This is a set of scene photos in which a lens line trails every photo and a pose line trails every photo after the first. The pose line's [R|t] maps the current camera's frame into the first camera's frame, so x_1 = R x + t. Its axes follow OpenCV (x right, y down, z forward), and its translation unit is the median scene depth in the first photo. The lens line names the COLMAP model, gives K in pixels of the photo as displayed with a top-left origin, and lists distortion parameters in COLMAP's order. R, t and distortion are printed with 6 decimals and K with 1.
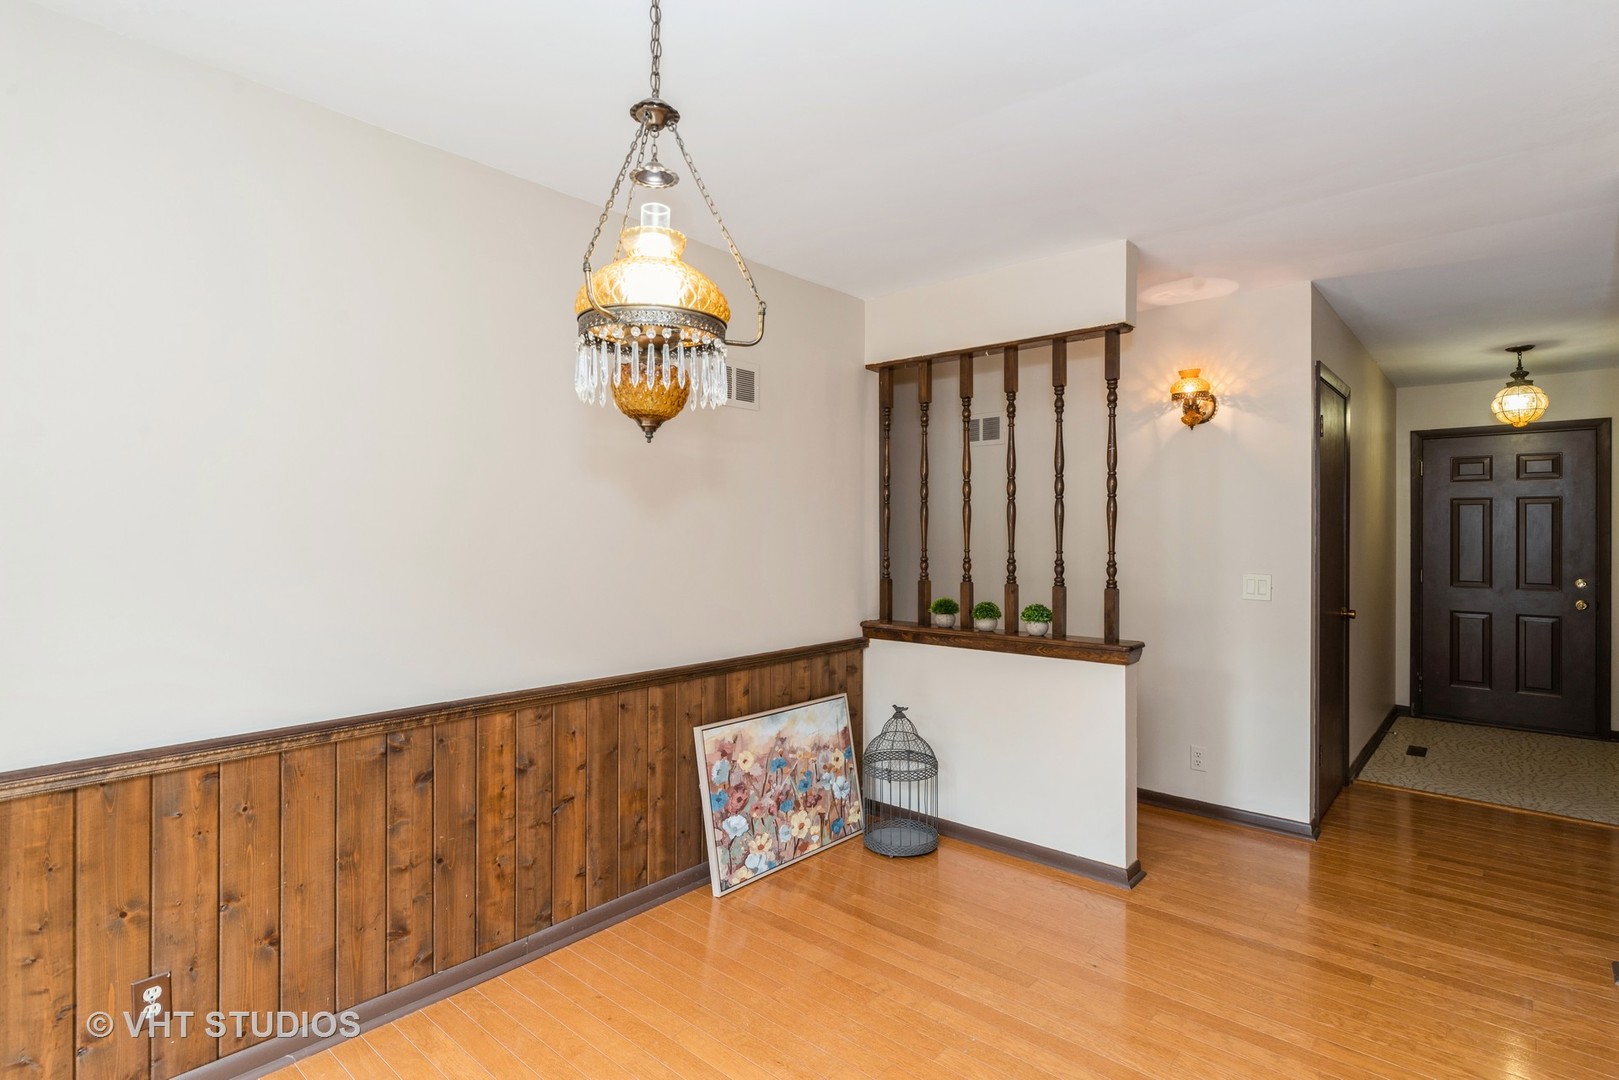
lens RADIAL K [[805.1, 0, 809.5], [0, 805.1, 540.0], [0, 0, 1]] dist [0.005469, 0.000696]
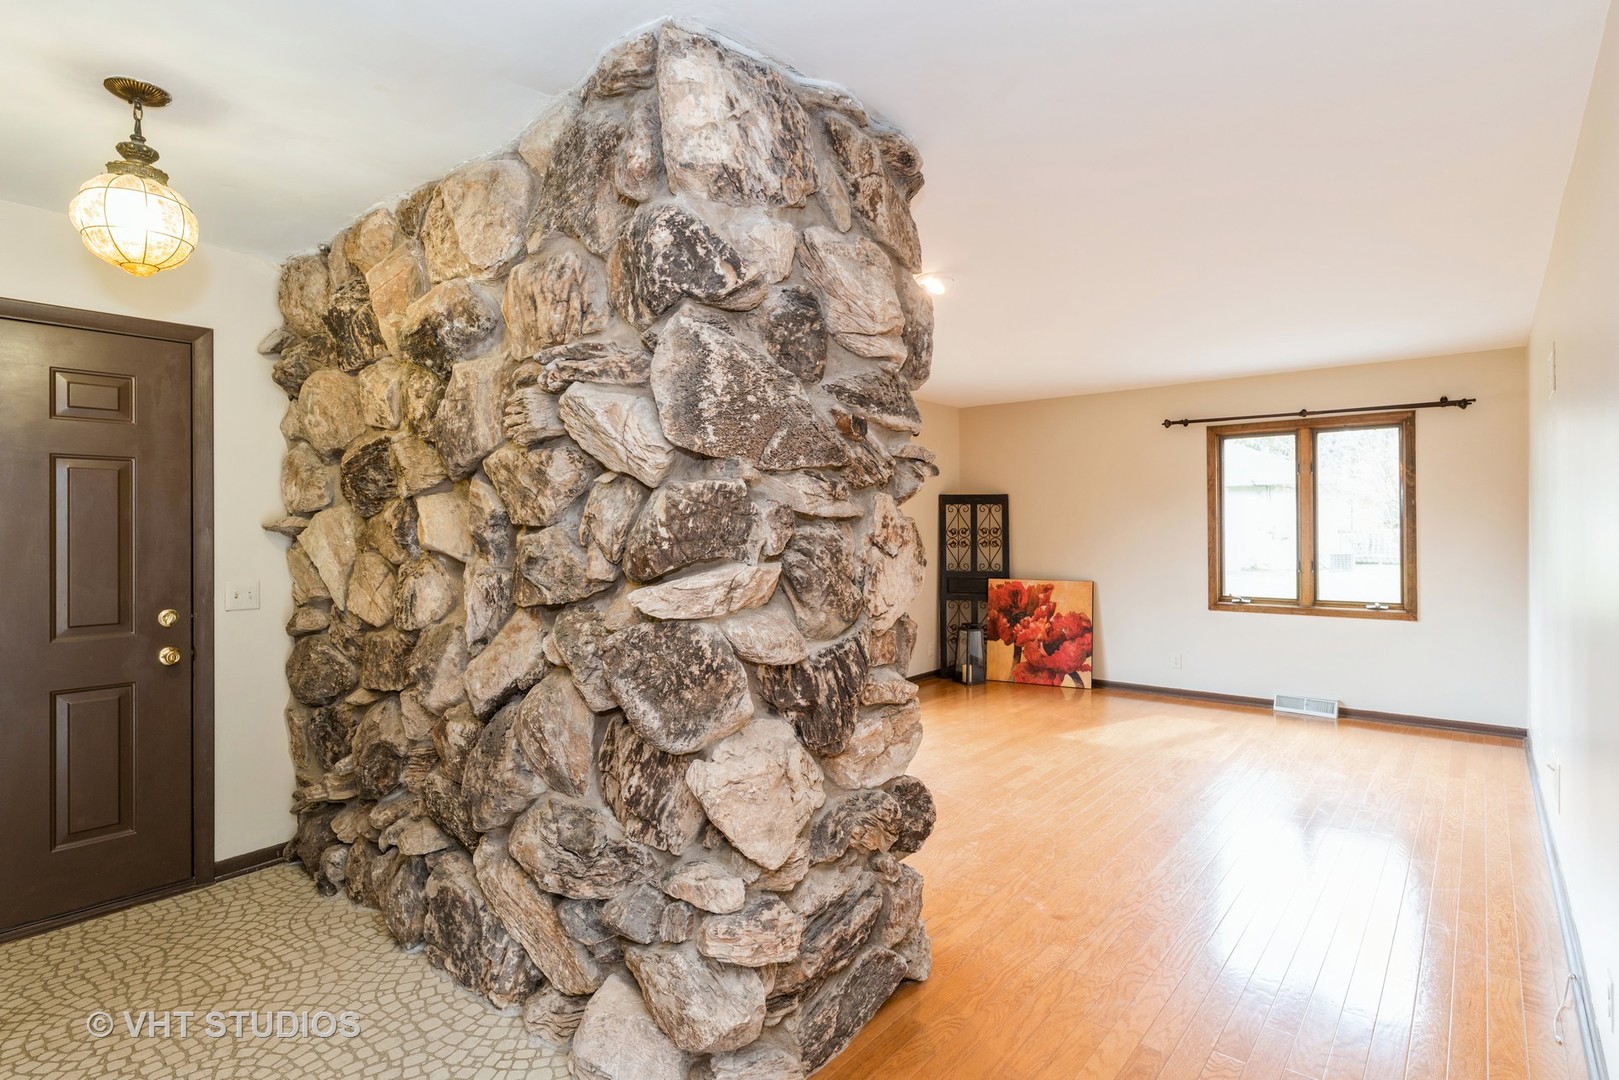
lens RADIAL K [[812.2, 0, 819.2], [0, 812.2, 523.1], [0, 0, 1]] dist [-0.002709, 0.000223]
pose [[-0.027939, 0.001641, 0.999608, 0.383383], [0.008375, 0.999964, -0.001407, -0.005983], [-0.999575, 0.008333, -0.027952, 0.566924]]
